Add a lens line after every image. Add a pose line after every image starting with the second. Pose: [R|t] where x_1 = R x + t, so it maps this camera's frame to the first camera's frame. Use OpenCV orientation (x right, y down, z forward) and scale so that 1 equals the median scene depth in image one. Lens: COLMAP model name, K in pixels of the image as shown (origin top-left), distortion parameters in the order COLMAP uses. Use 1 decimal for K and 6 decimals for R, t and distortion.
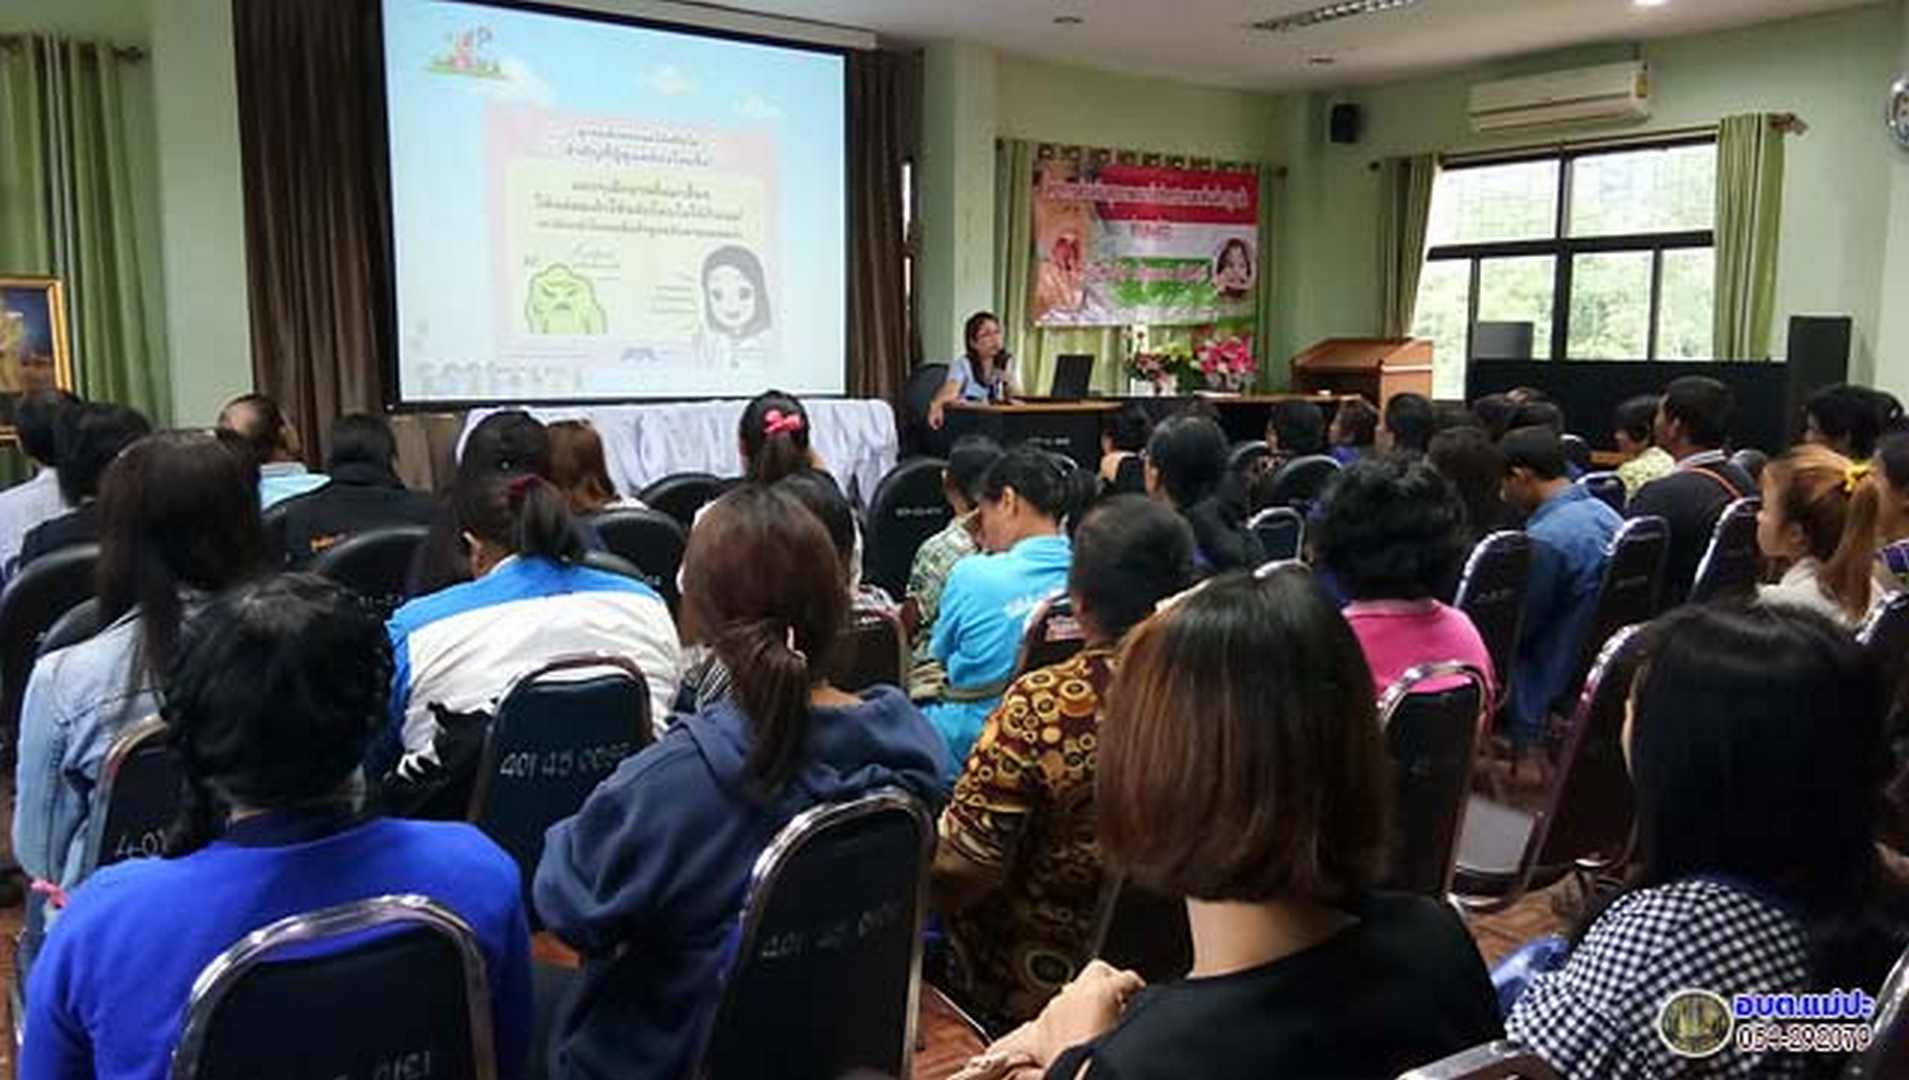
lens RADIAL K [[1463.7, 0, 947.3], [0, 1463.7, 538.2], [0, 0, 1]] dist [0.104725, -0.144324]
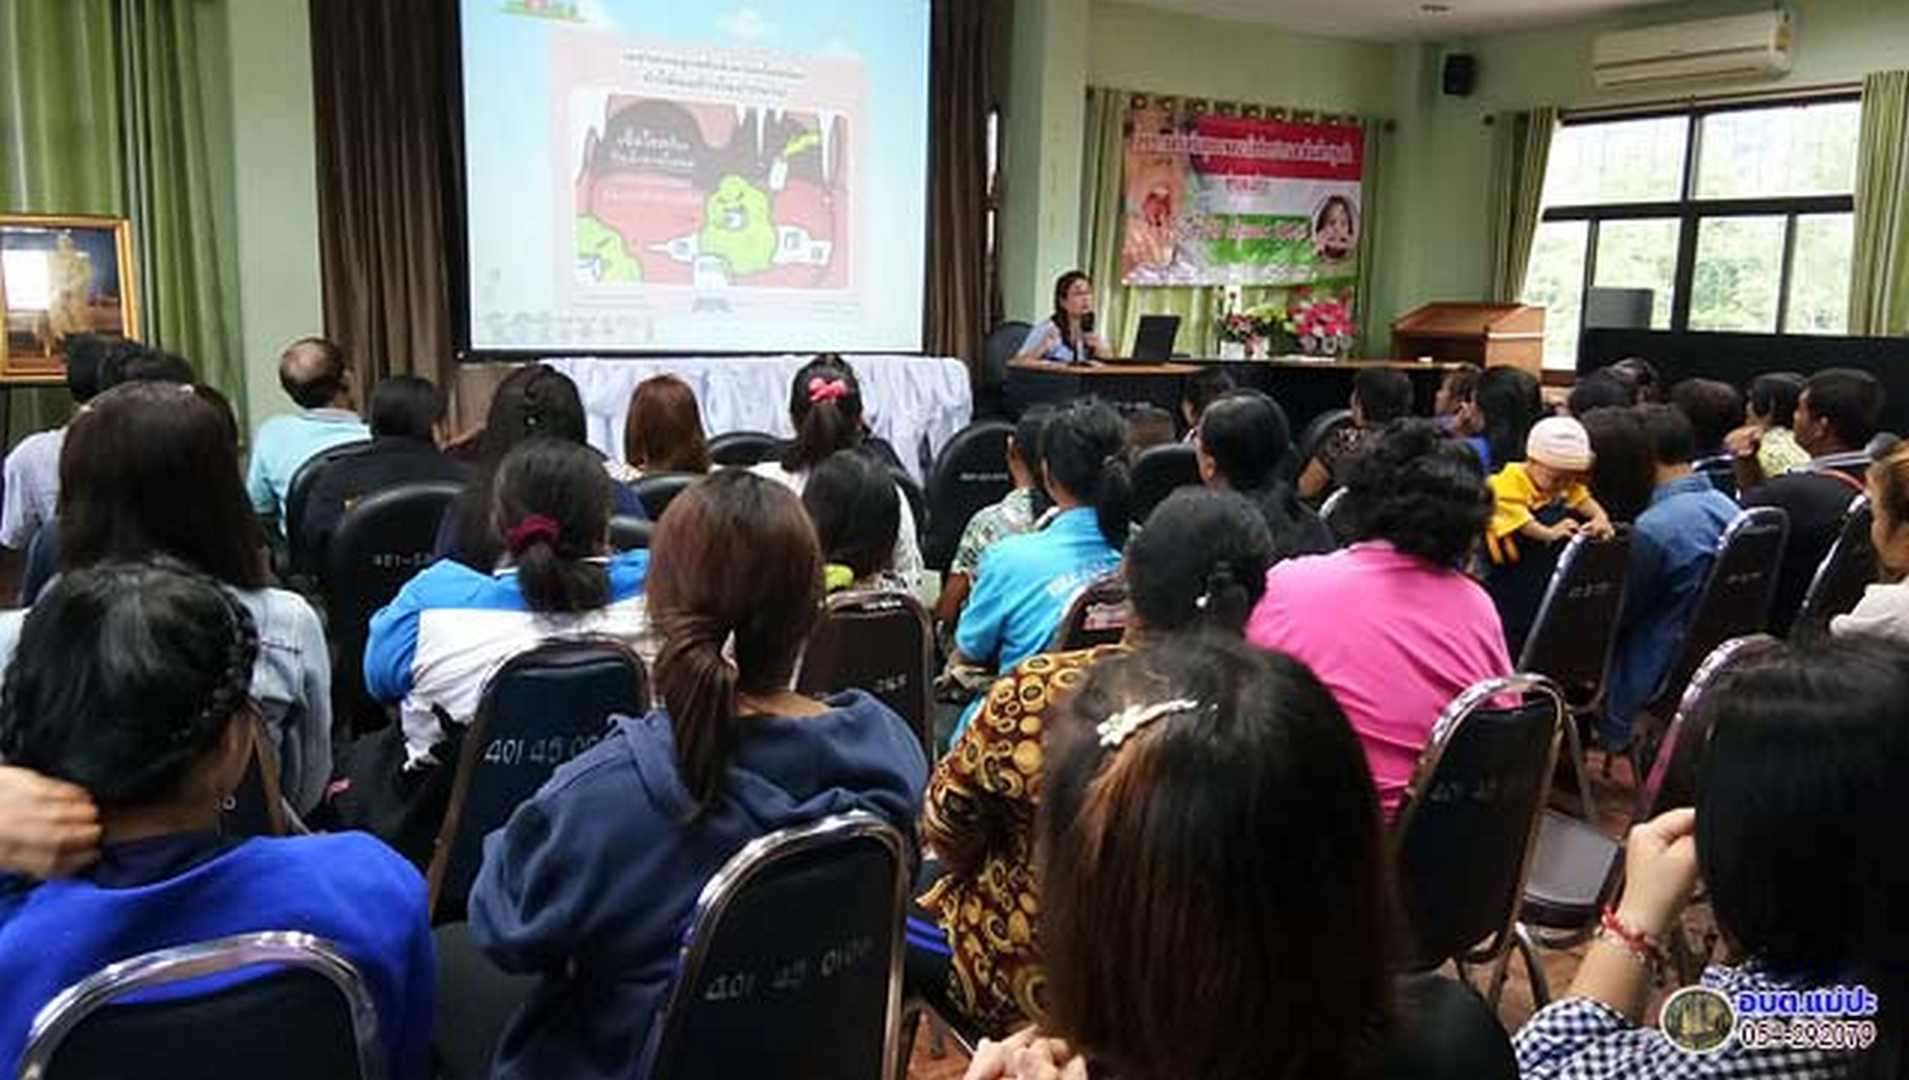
lens RADIAL K [[1463.7, 0, 947.3], [0, 1463.7, 538.2], [0, 0, 1]] dist [0.104725, -0.144324]
pose [[0.997491, 0.029897, -0.064167, 0.012159], [-0.027908, 0.999109, 0.031674, -0.004790], [0.065057, -0.029804, 0.997436, 0.021827]]
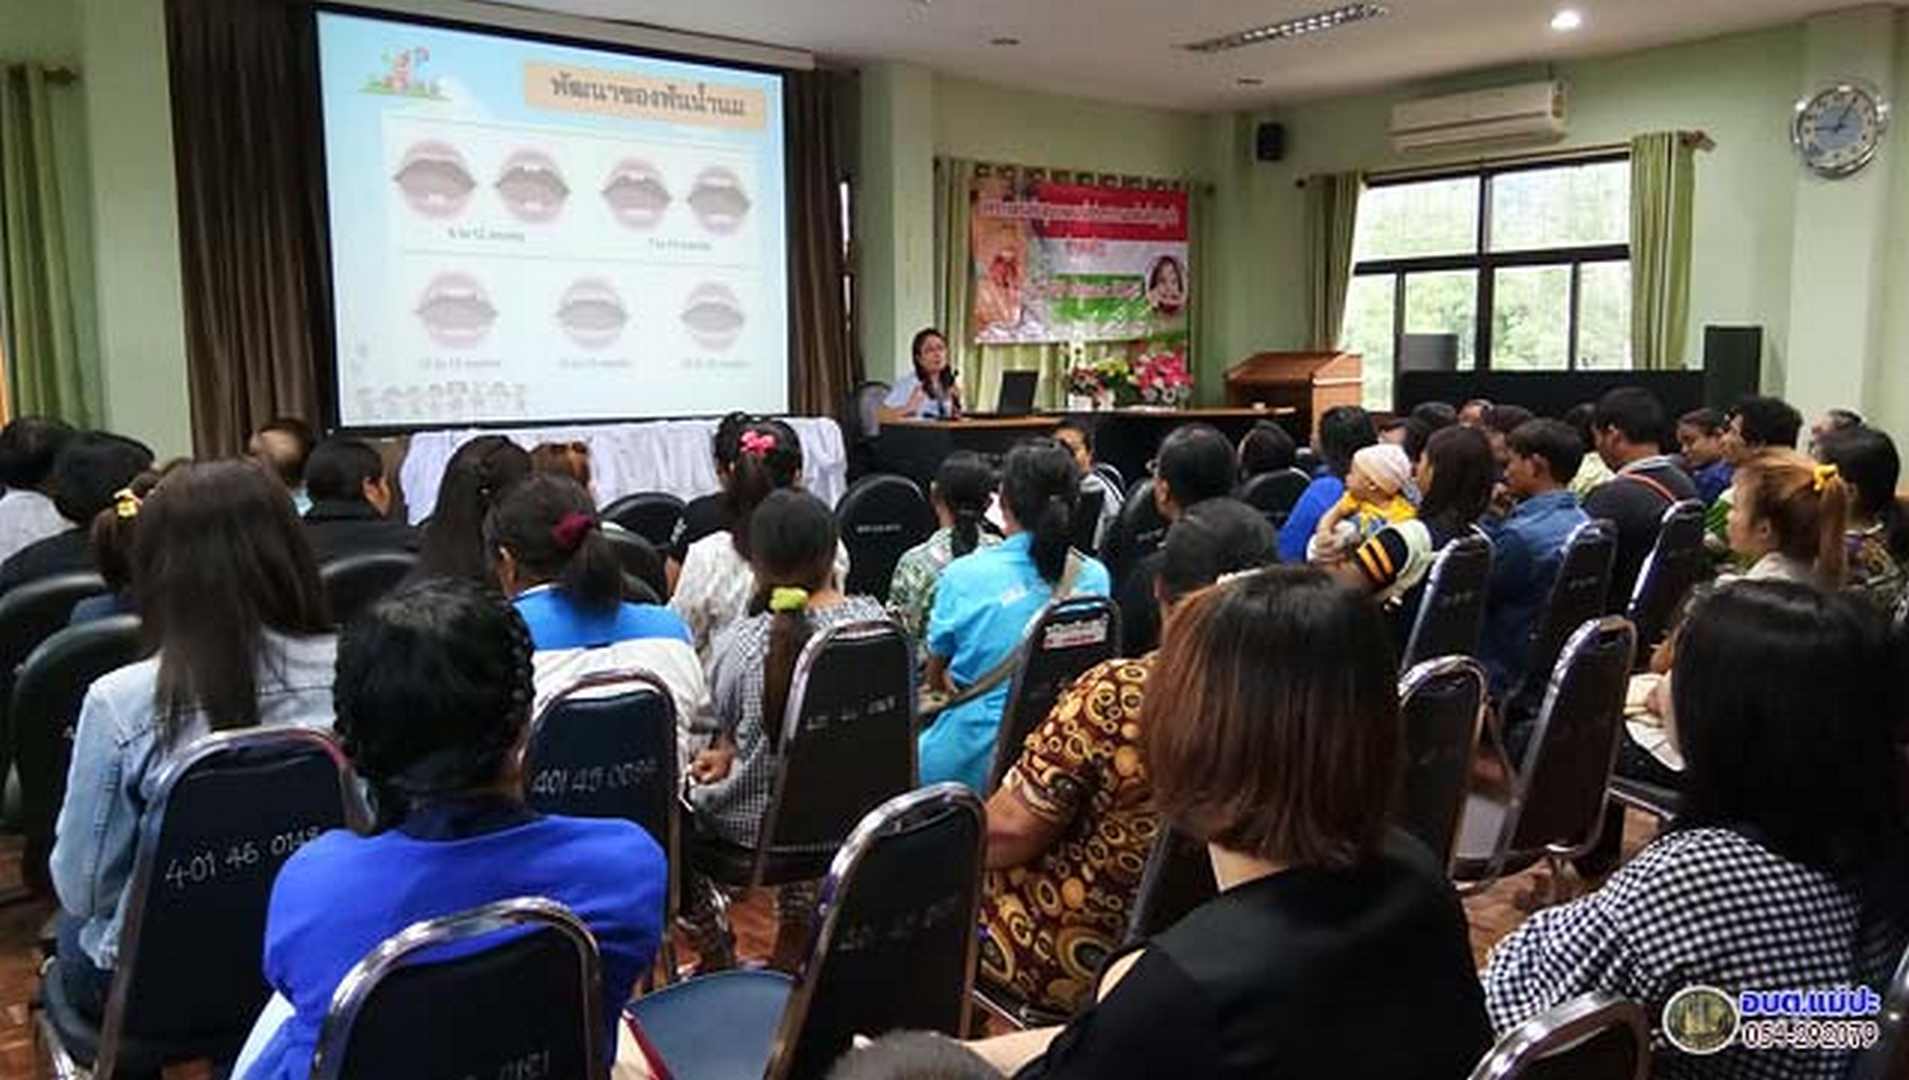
lens RADIAL K [[1472.8, 0, 946.7], [0, 1472.8, 535.9], [0, 0, 1]] dist [0.108755, -0.154925]
pose [[0.998271, -0.018021, 0.055948, -0.018263], [0.018794, 0.999735, -0.013318, 0.000947], [-0.055693, 0.014346, 0.998345, -0.008461]]
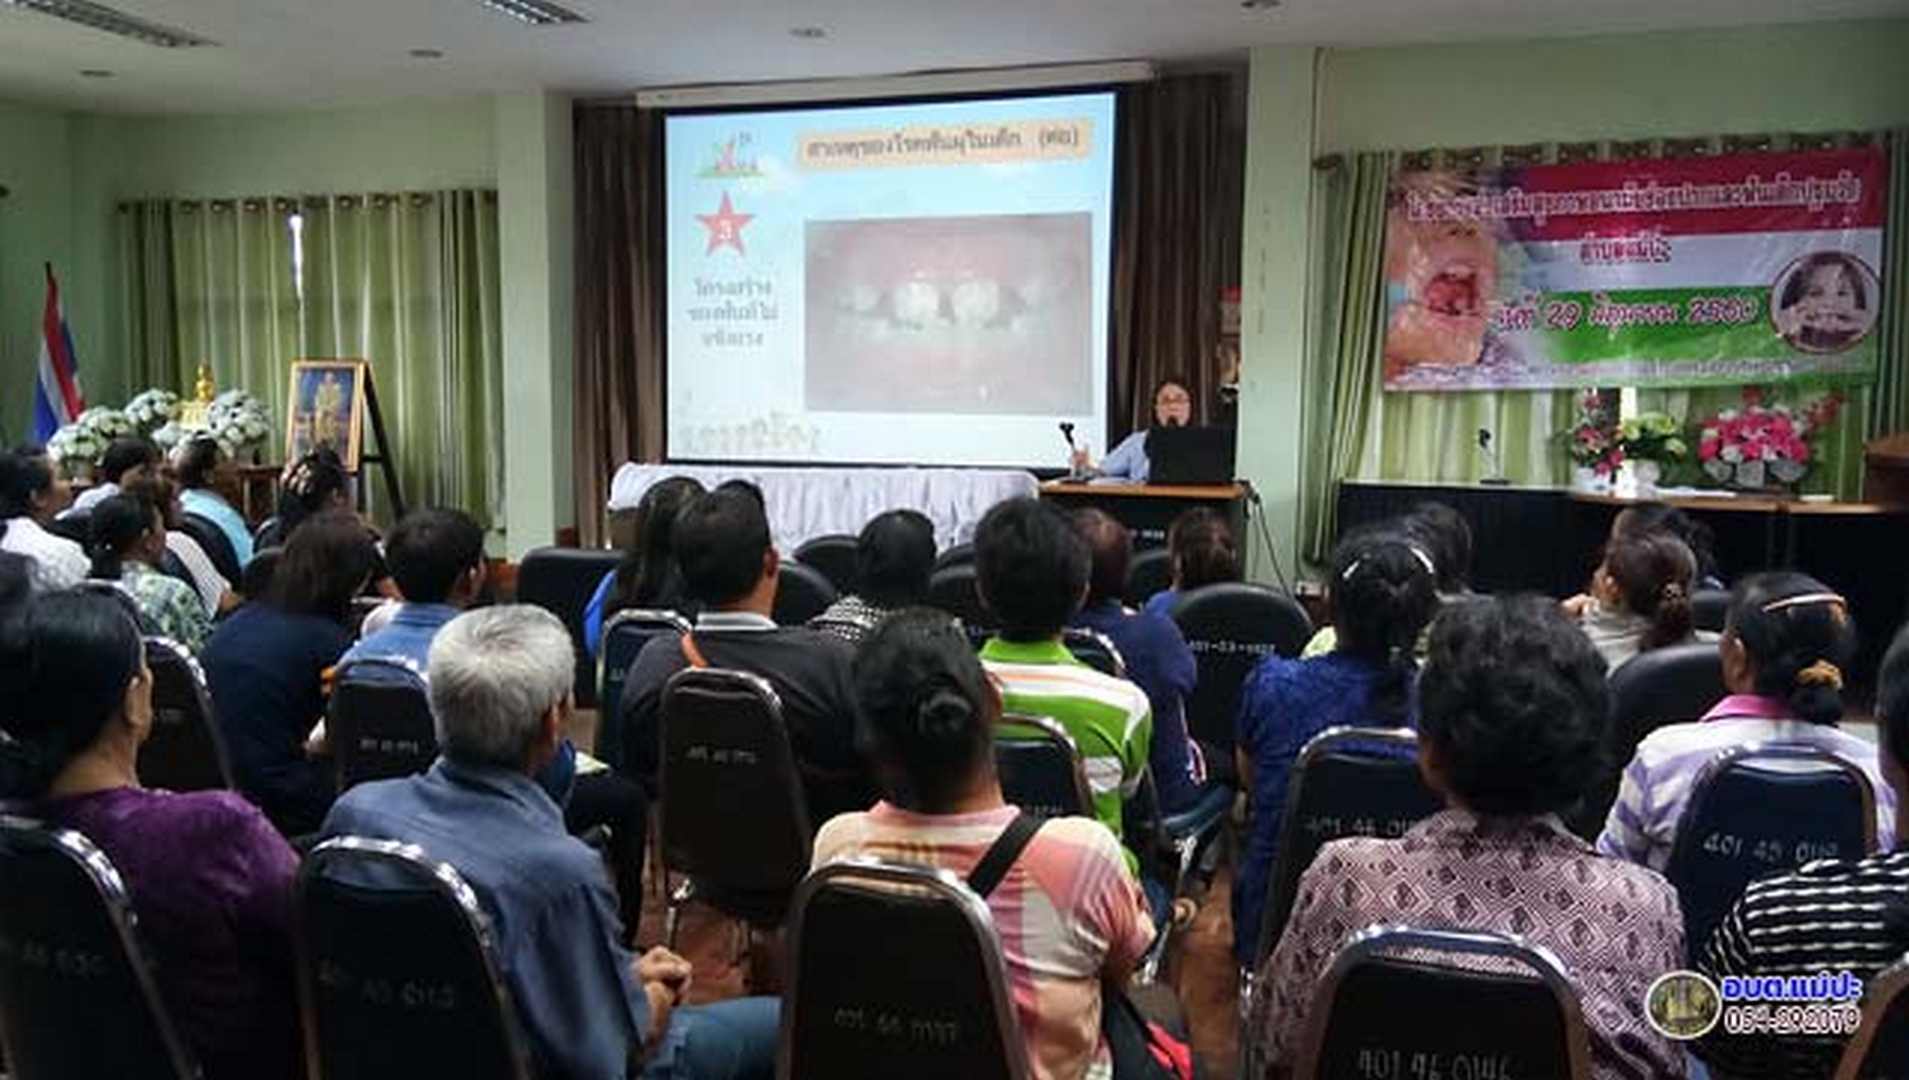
lens RADIAL K [[1463.7, 0, 947.3], [0, 1463.7, 538.2], [0, 0, 1]] dist [0.104725, -0.144324]
pose [[0.601406, 0.072093, -0.795685, 0.528321], [-0.113538, 0.993525, 0.004203, -0.044490], [0.790835, 0.087813, 0.605697, 0.353595]]
